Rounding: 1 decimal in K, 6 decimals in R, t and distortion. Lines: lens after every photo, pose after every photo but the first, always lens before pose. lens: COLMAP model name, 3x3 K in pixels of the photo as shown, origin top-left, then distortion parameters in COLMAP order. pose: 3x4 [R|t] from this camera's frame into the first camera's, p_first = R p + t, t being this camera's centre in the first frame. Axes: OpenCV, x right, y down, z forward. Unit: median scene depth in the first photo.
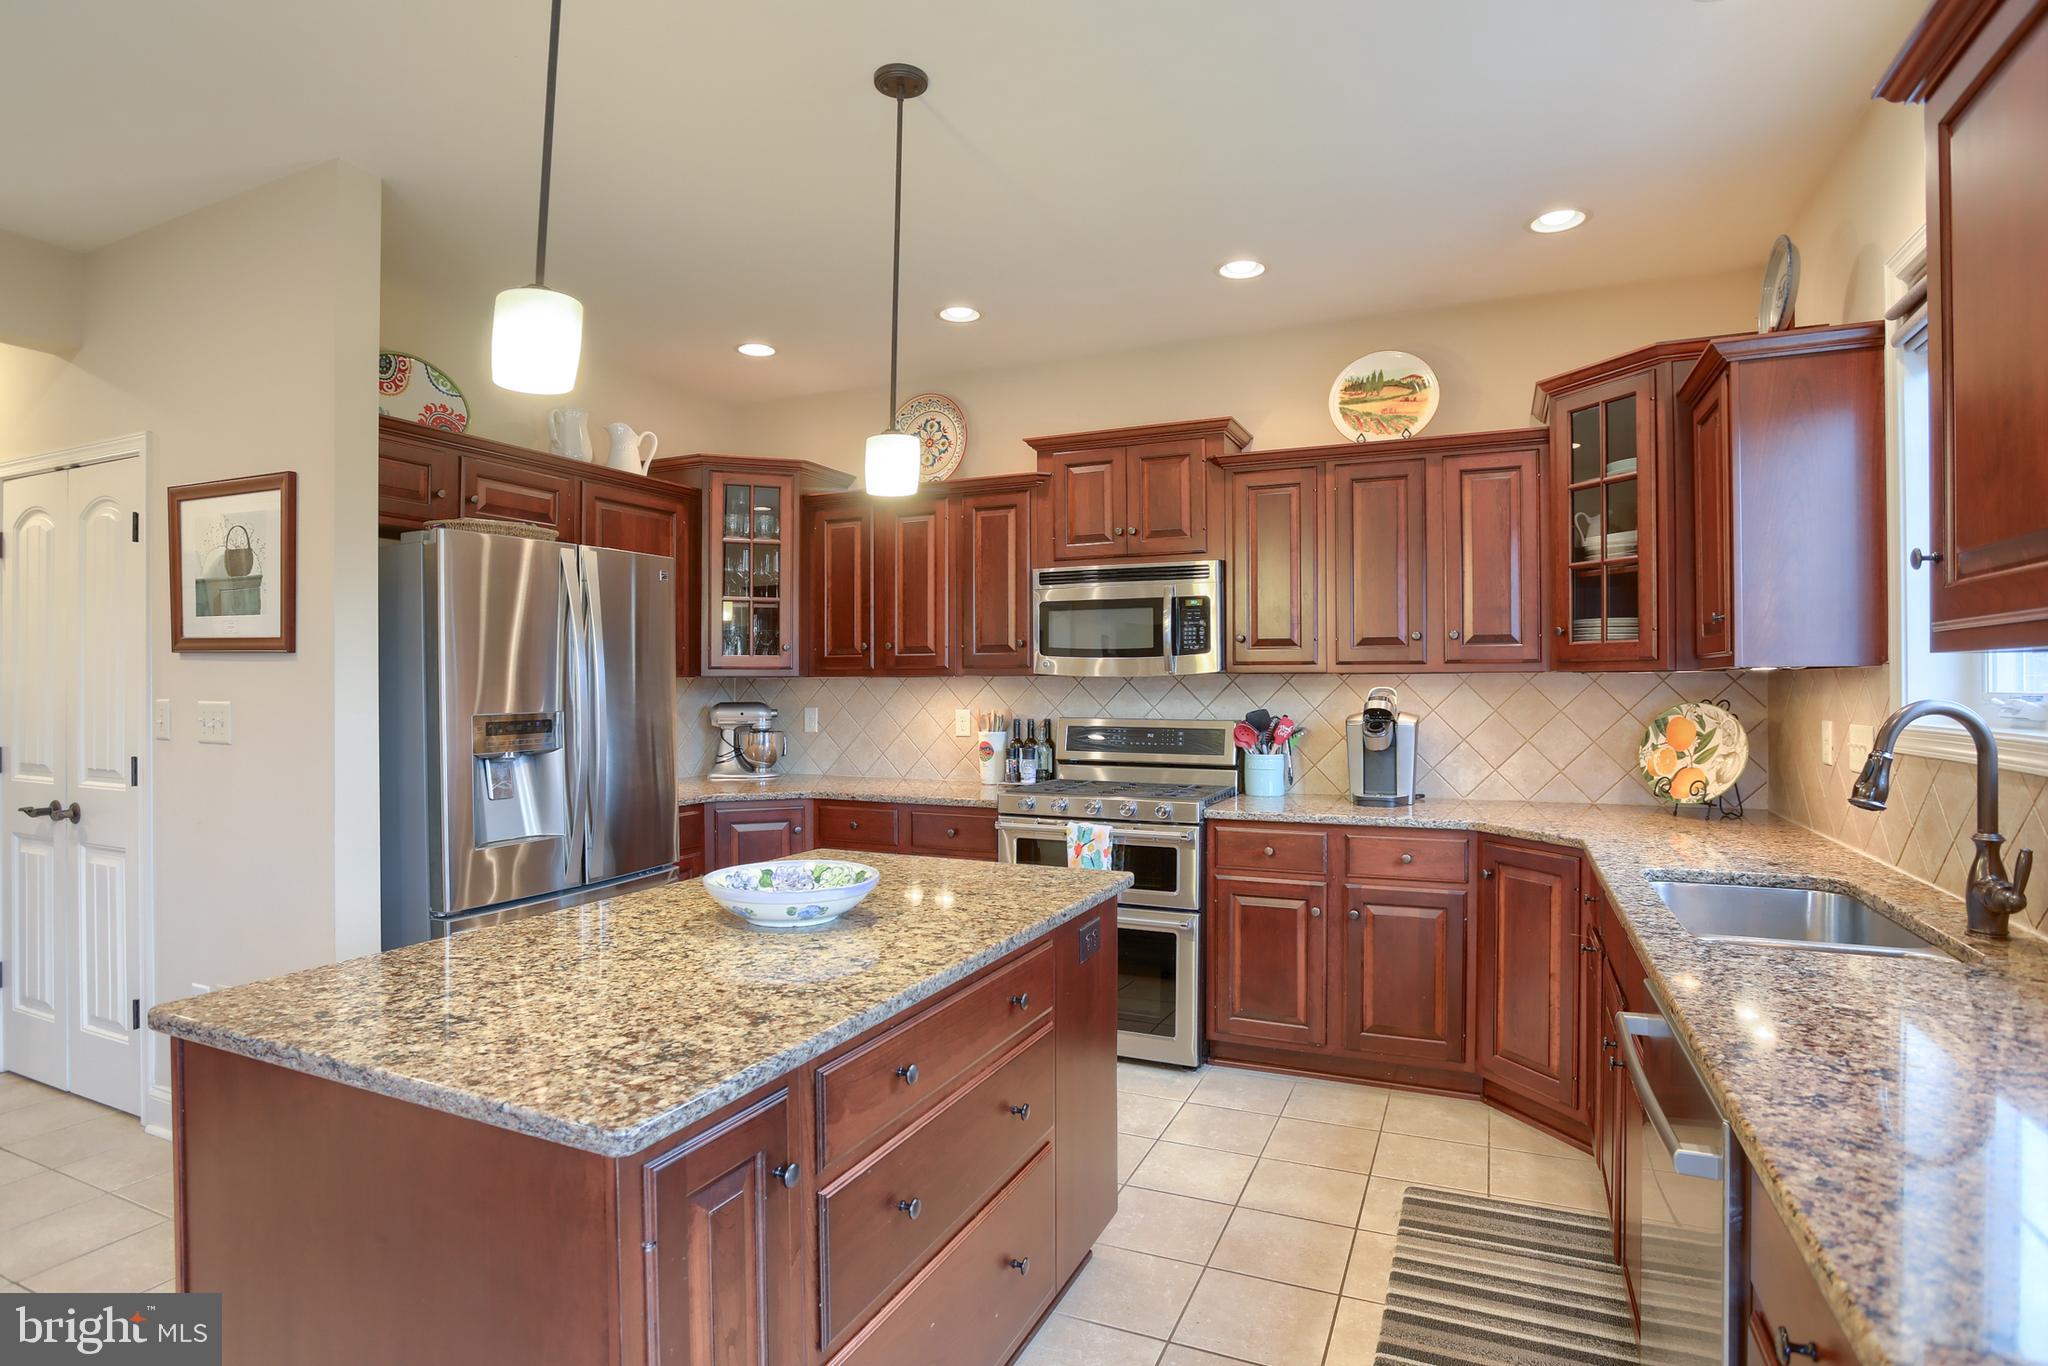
lens RADIAL K [[1060.7, 0, 1015.5], [0, 1060.7, 675.6], [0, 0, 1]] dist [-0.058629, 0.015418]
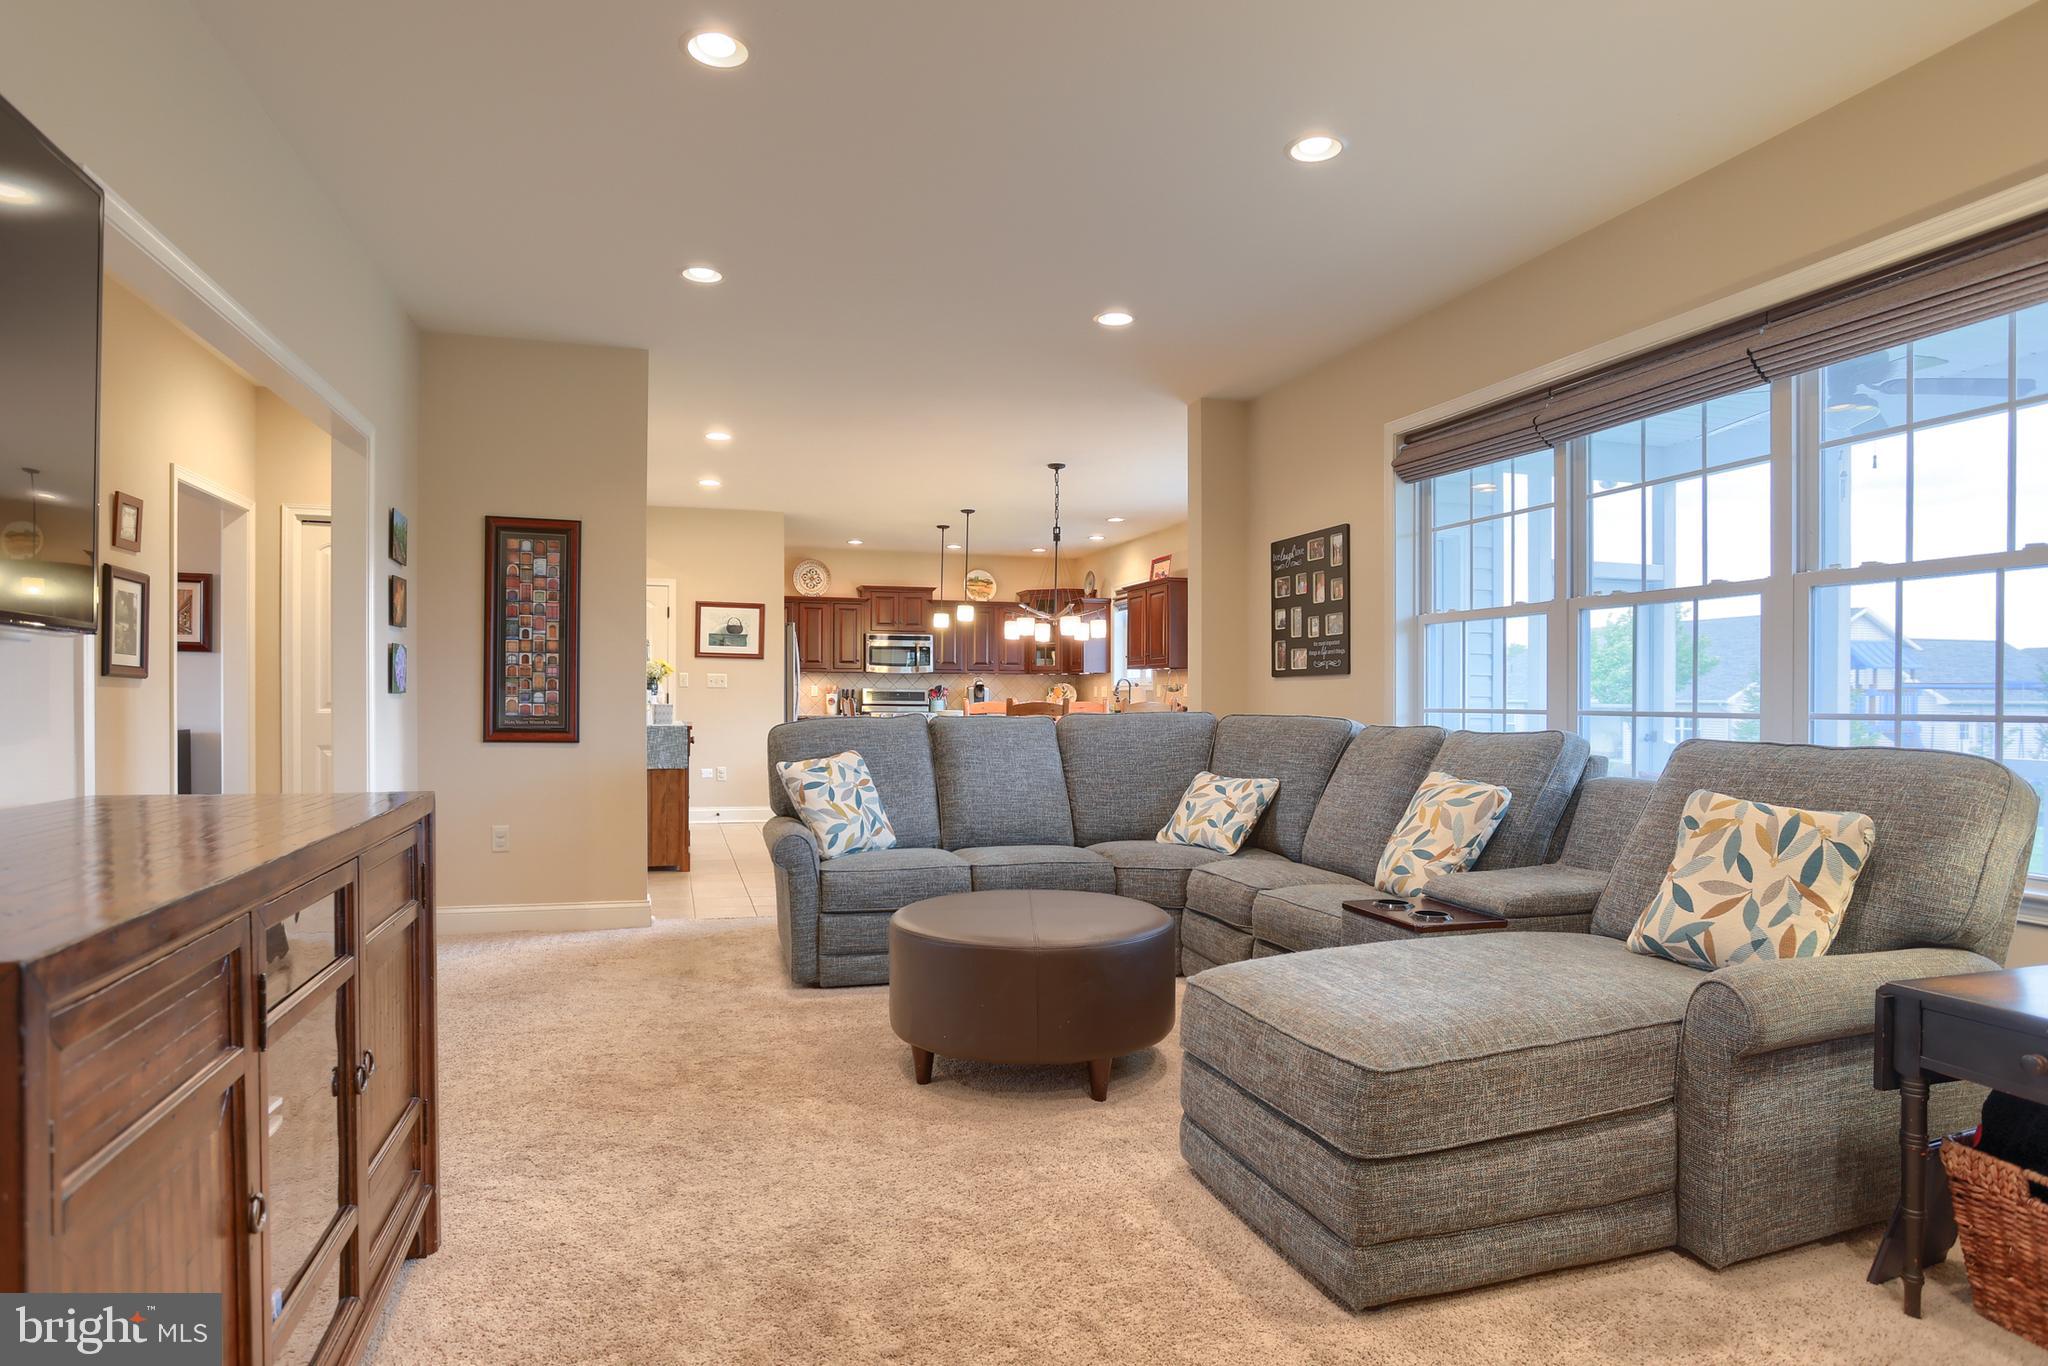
lens RADIAL K [[1074.1, 0, 1024.5], [0, 1074.1, 702.3], [0, 0, 1]] dist [-0.050637, 0.022703]
pose [[0.739507, 0.001648, 0.673147, -1.746906], [-0.011075, 0.999891, 0.009719, 0.051922], [-0.673058, -0.014642, 0.739445, -1.504145]]
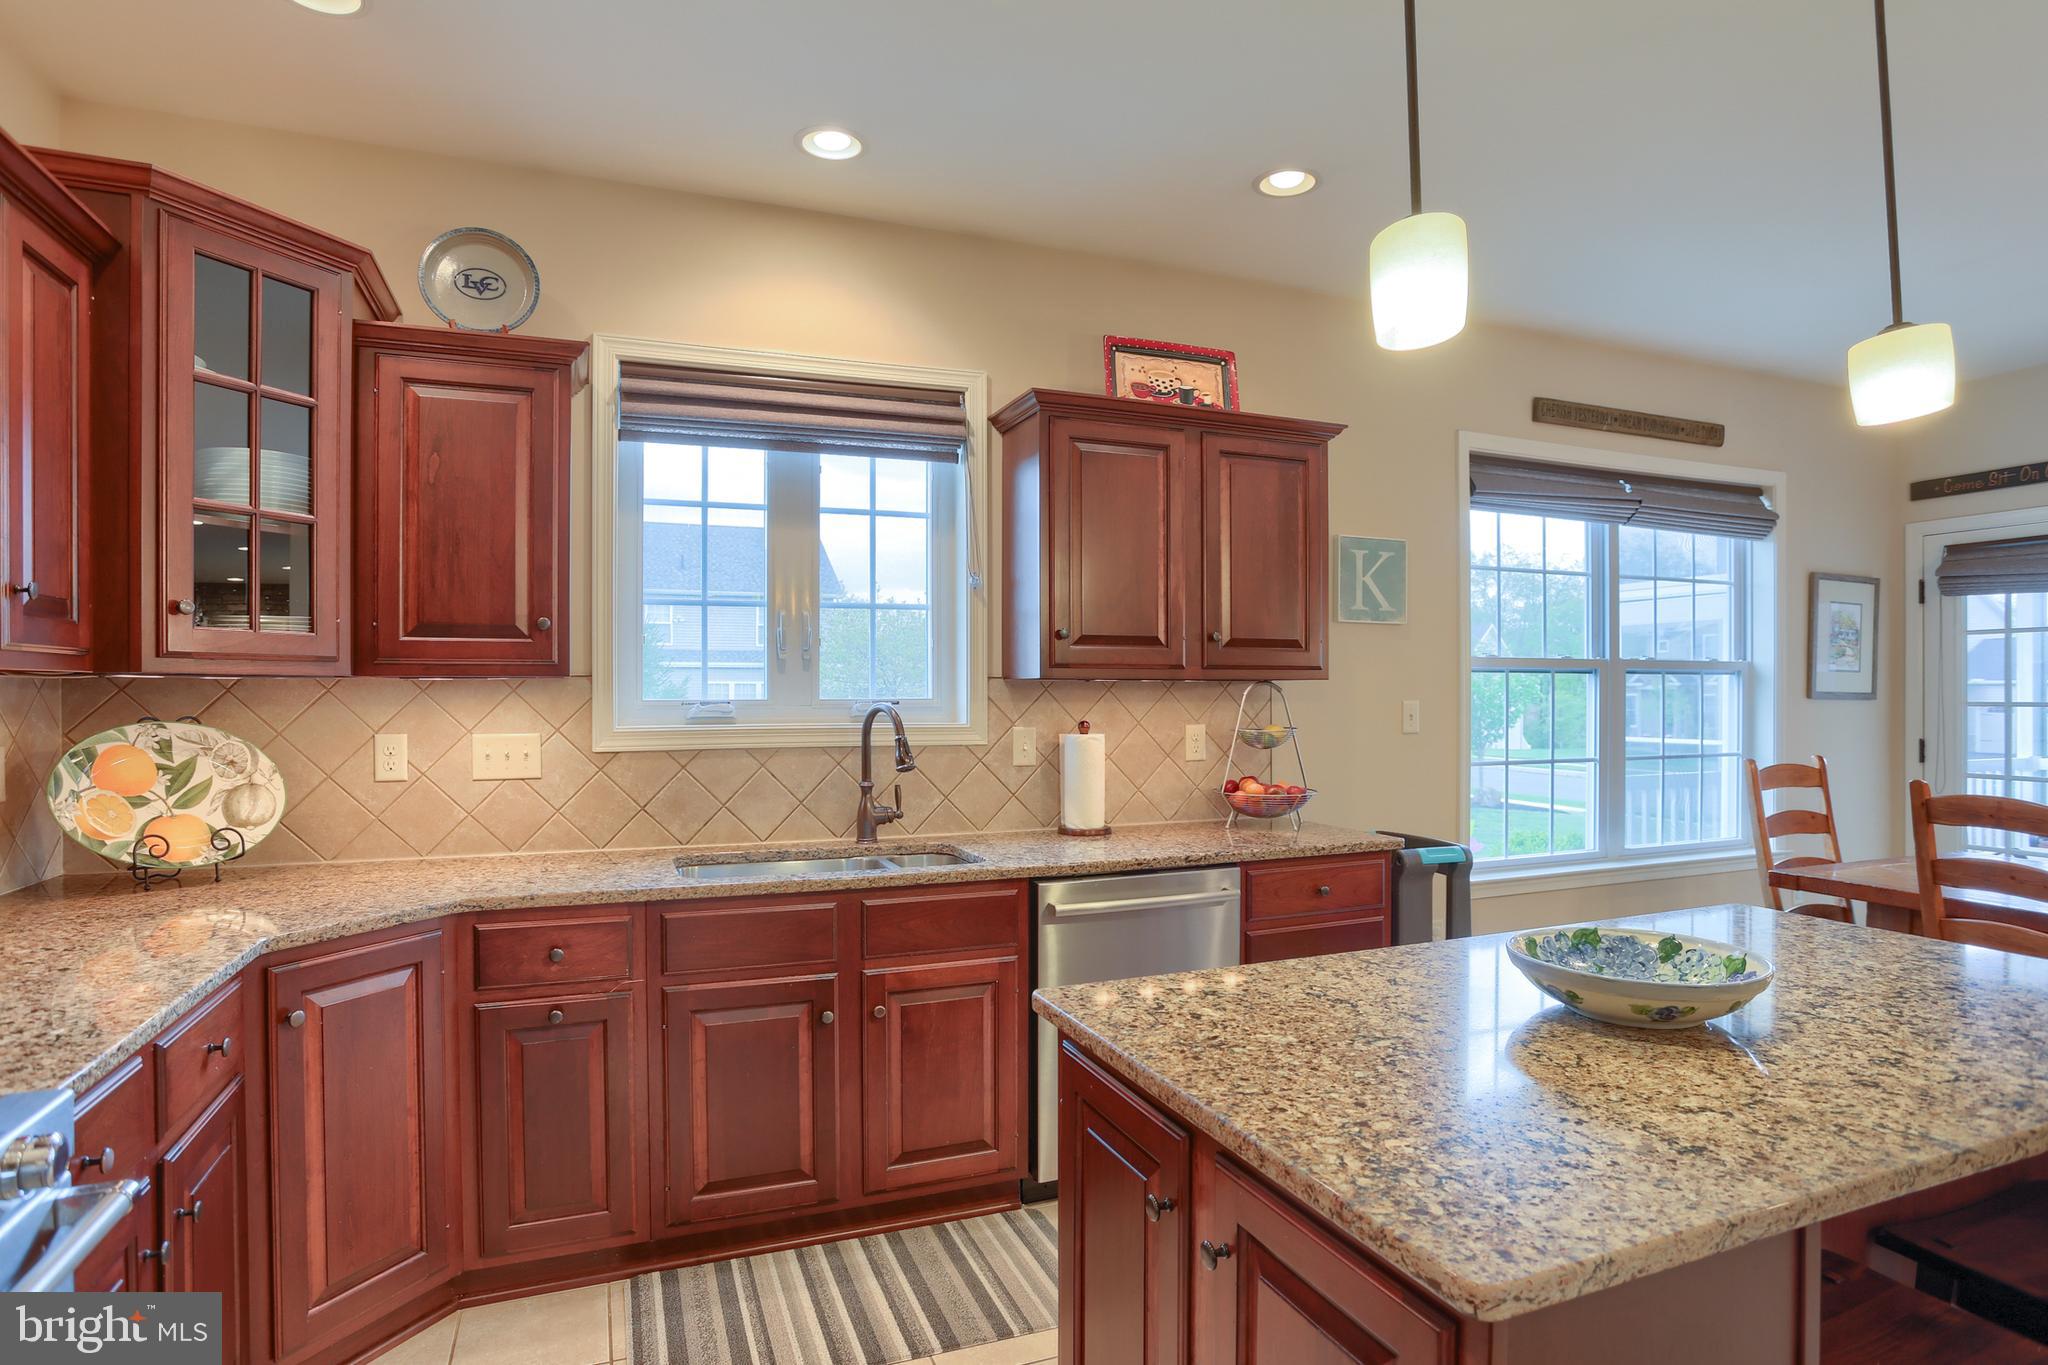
lens RADIAL K [[1074.1, 0, 1009.9], [0, 1074.1, 690.8], [0, 0, 1]] dist [-0.050637, 0.022703]
pose [[-0.711232, 0.006966, 0.702923, -0.206301], [-0.001835, 0.999929, -0.011766, 0.011501], [-0.702955, -0.009658, -0.711169, 0.986329]]
